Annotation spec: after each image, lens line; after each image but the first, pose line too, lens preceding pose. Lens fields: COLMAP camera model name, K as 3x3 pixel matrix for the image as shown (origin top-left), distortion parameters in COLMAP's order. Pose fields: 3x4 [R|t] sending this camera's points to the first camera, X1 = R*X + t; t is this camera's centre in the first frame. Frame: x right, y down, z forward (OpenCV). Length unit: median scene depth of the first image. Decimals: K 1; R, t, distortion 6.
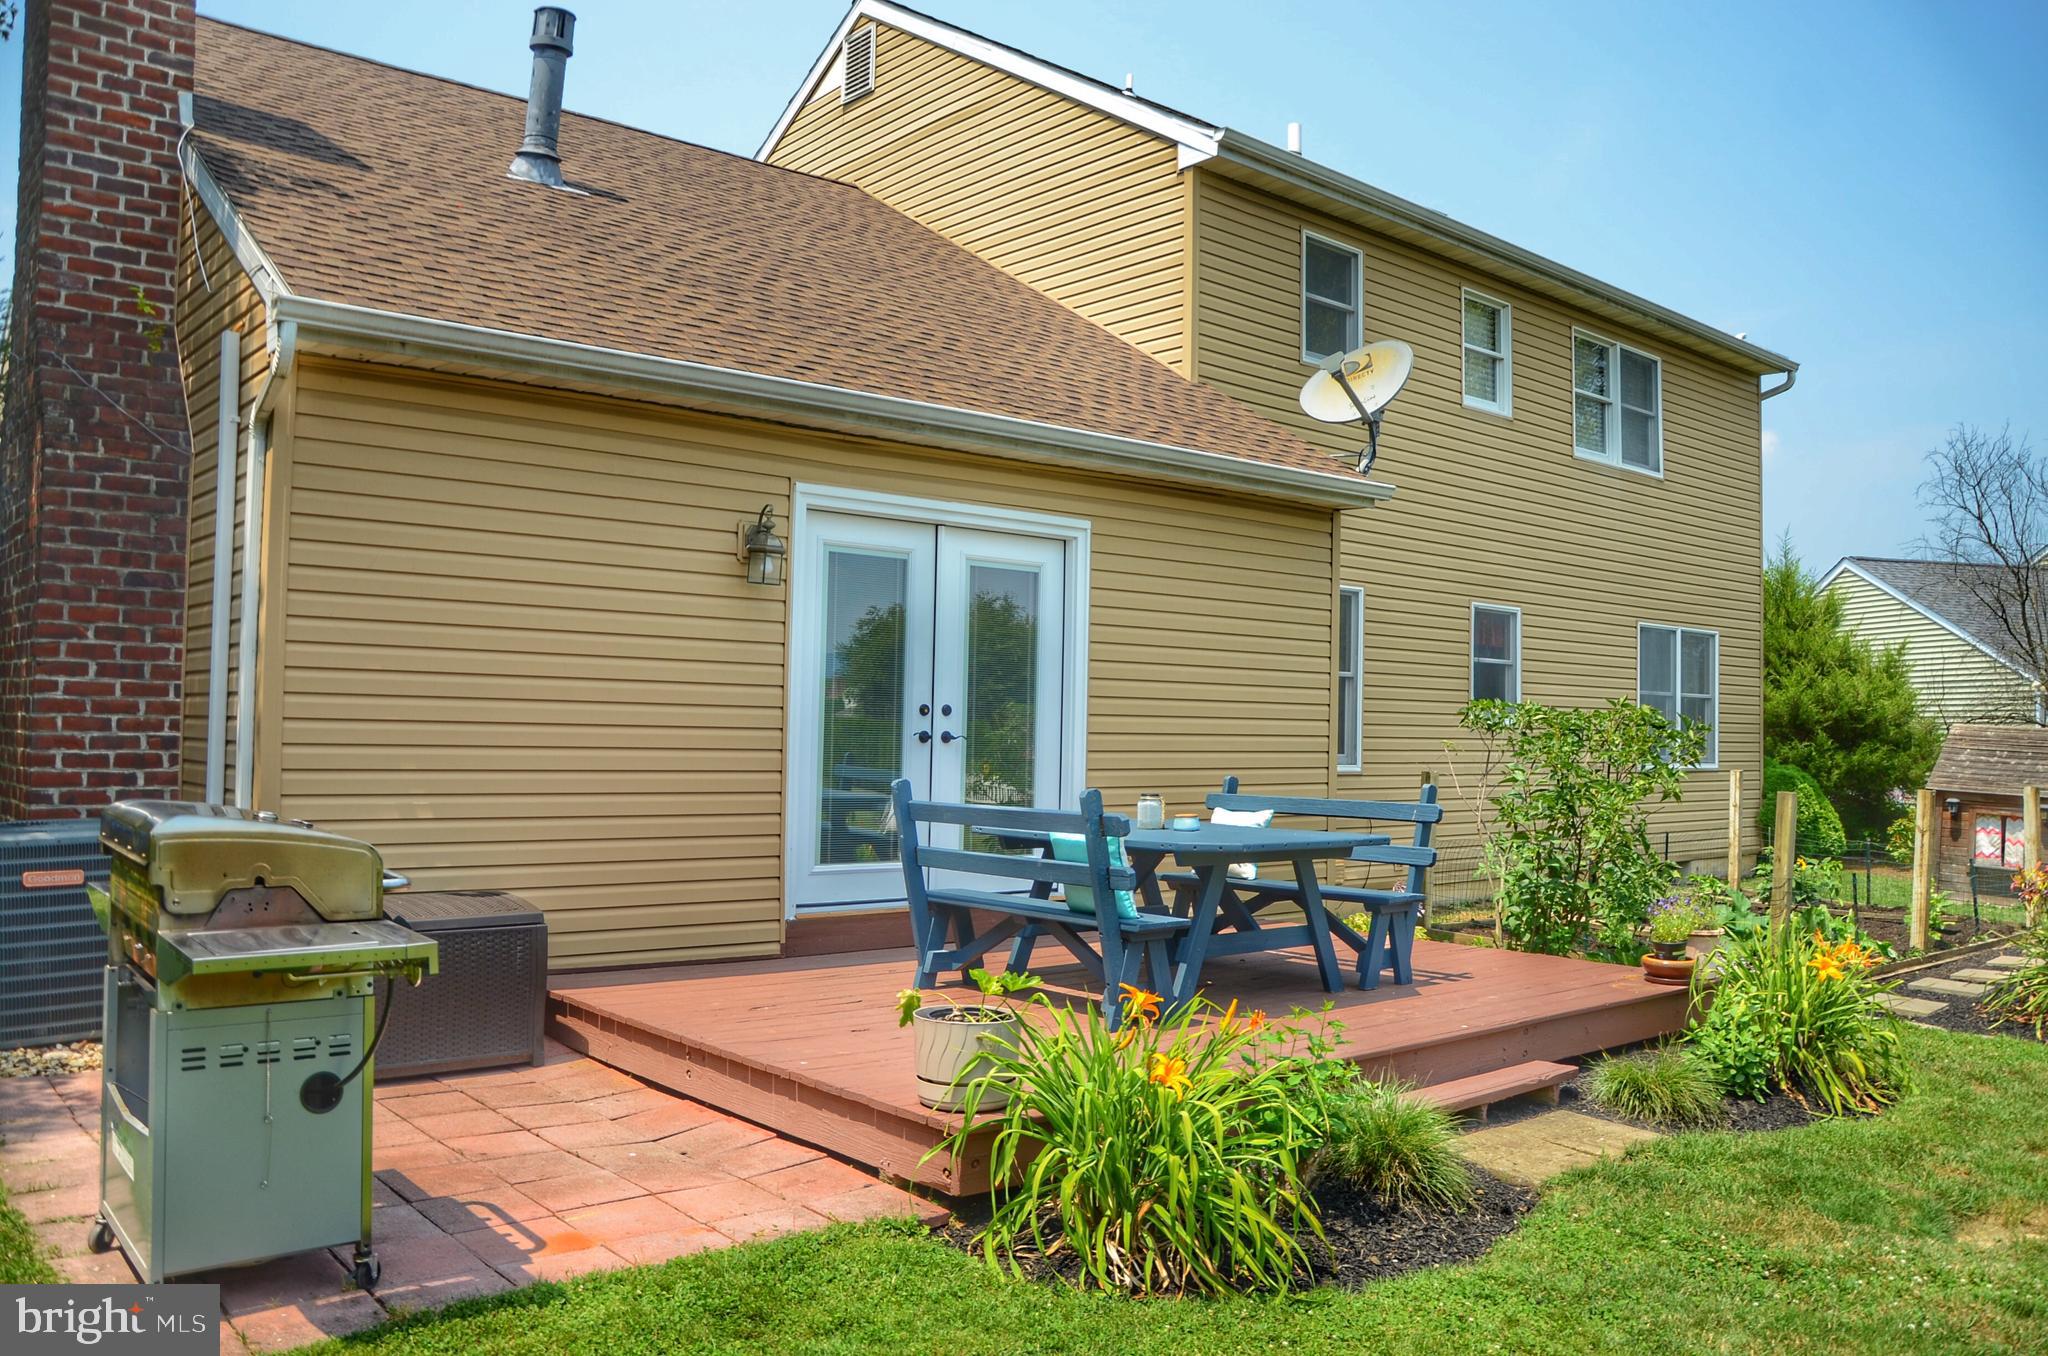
lens RADIAL K [[1585.3, 0, 1018.7], [0, 1585.3, 683.1], [0, 0, 1]] dist [-0.158163, 0.119358]
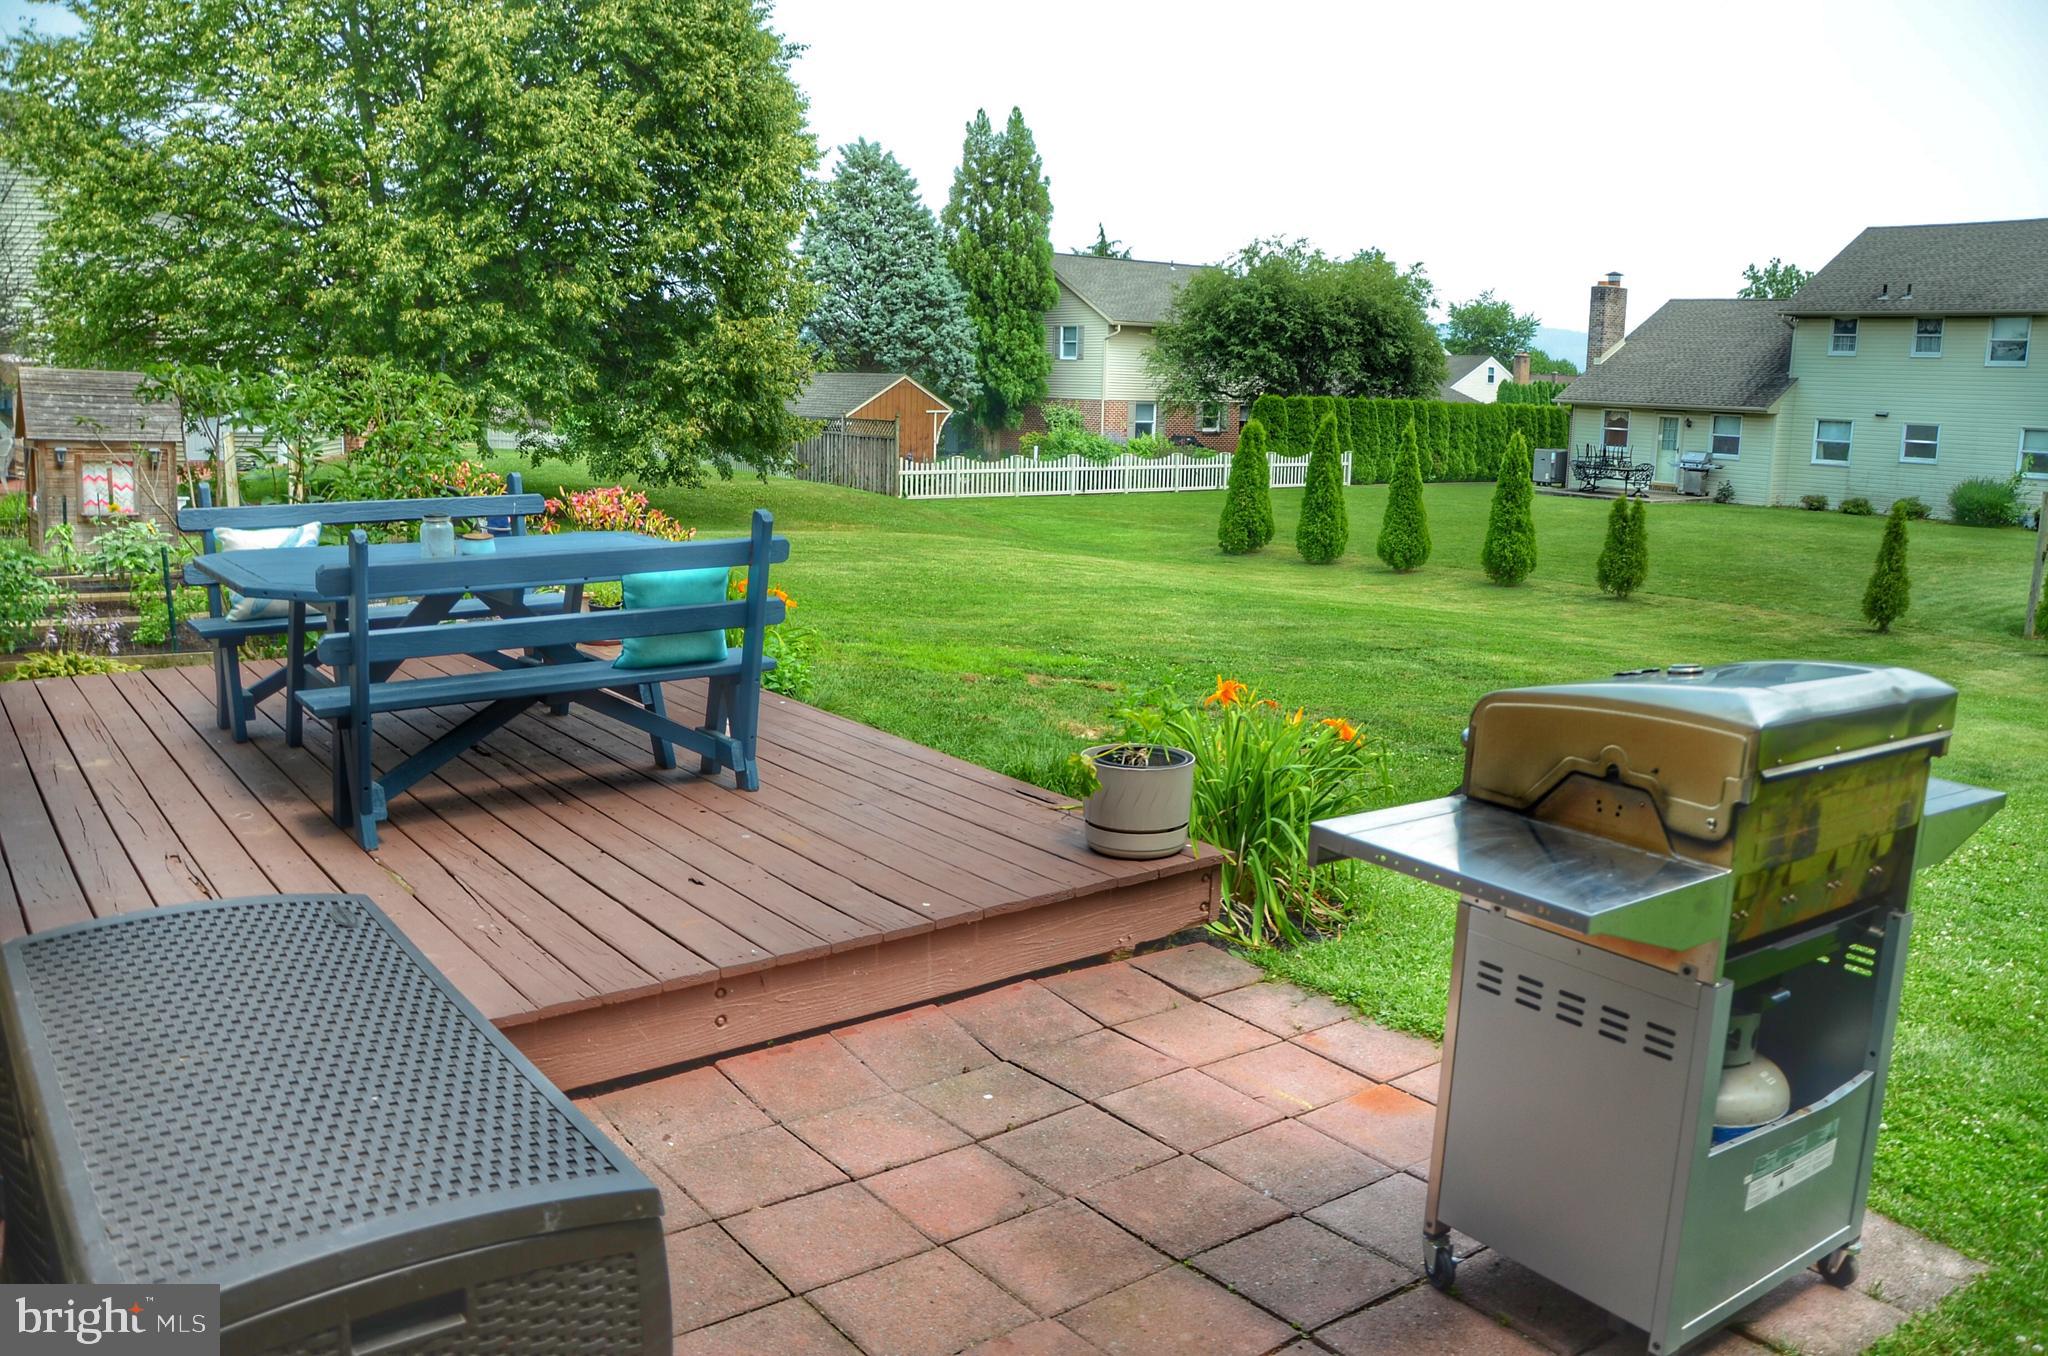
lens RADIAL K [[1585.3, 0, 1018.7], [0, 1585.3, 683.1], [0, 0, 1]] dist [-0.158163, 0.119358]
pose [[0.057537, -0.205121, 0.977044, -0.520388], [-0.056087, 0.976456, 0.208300, -0.019192], [-0.996767, -0.066785, 0.044678, 0.549437]]
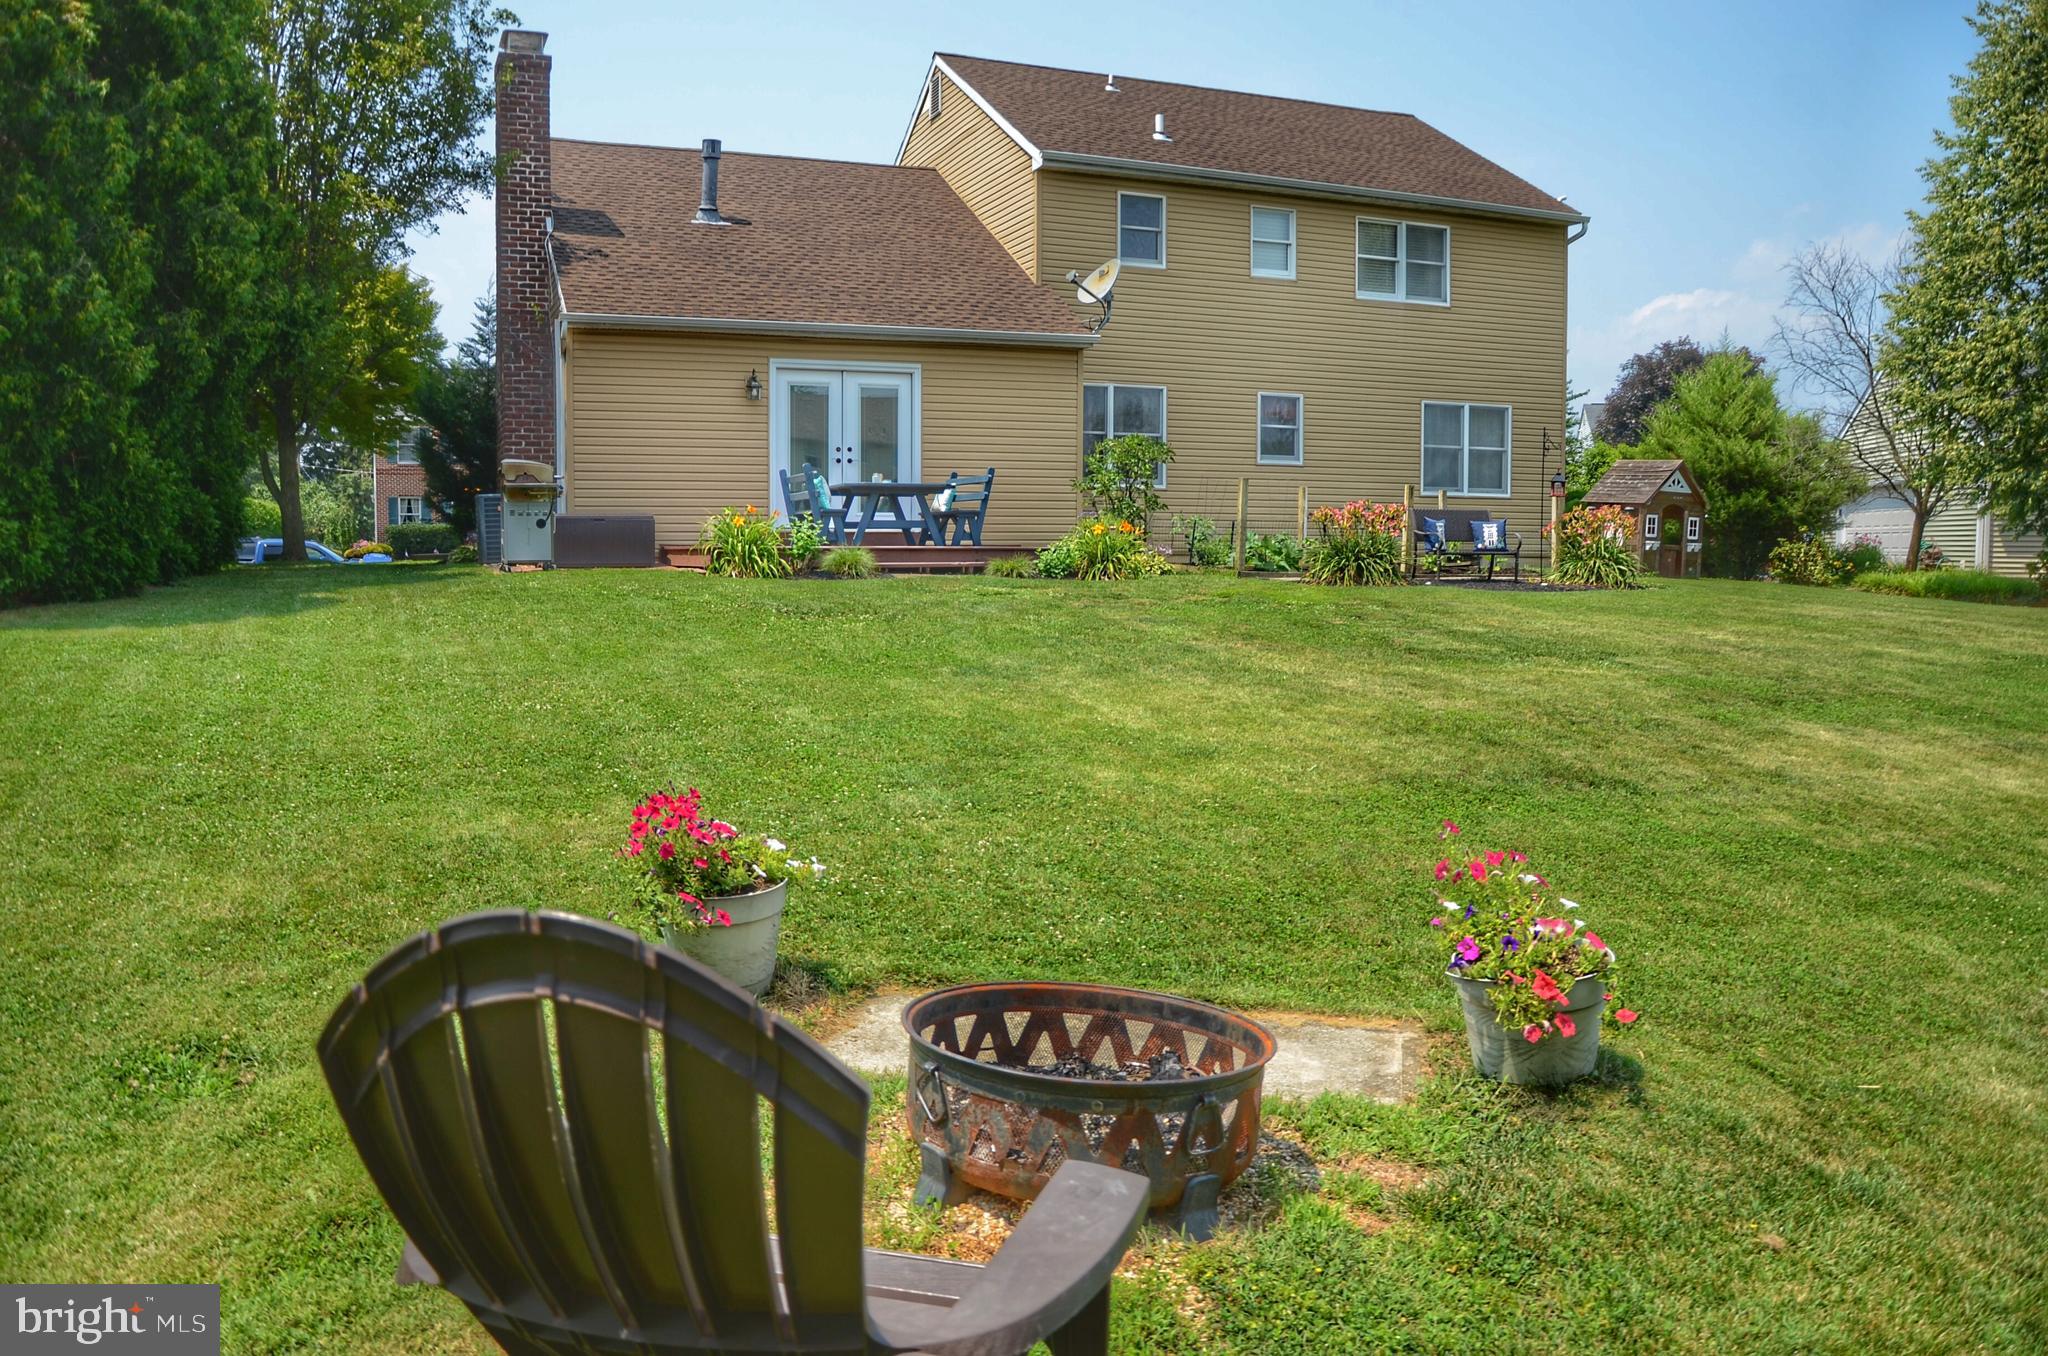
lens RADIAL K [[1585.3, 0, 1018.7], [0, 1585.3, 683.1], [0, 0, 1]] dist [-0.158163, 0.119358]
pose [[0.947831, 0.009692, -0.318626, 0.857484], [0.025300, 0.994097, 0.105500, 0.110616], [0.317768, -0.108058, 0.941991, -1.063875]]
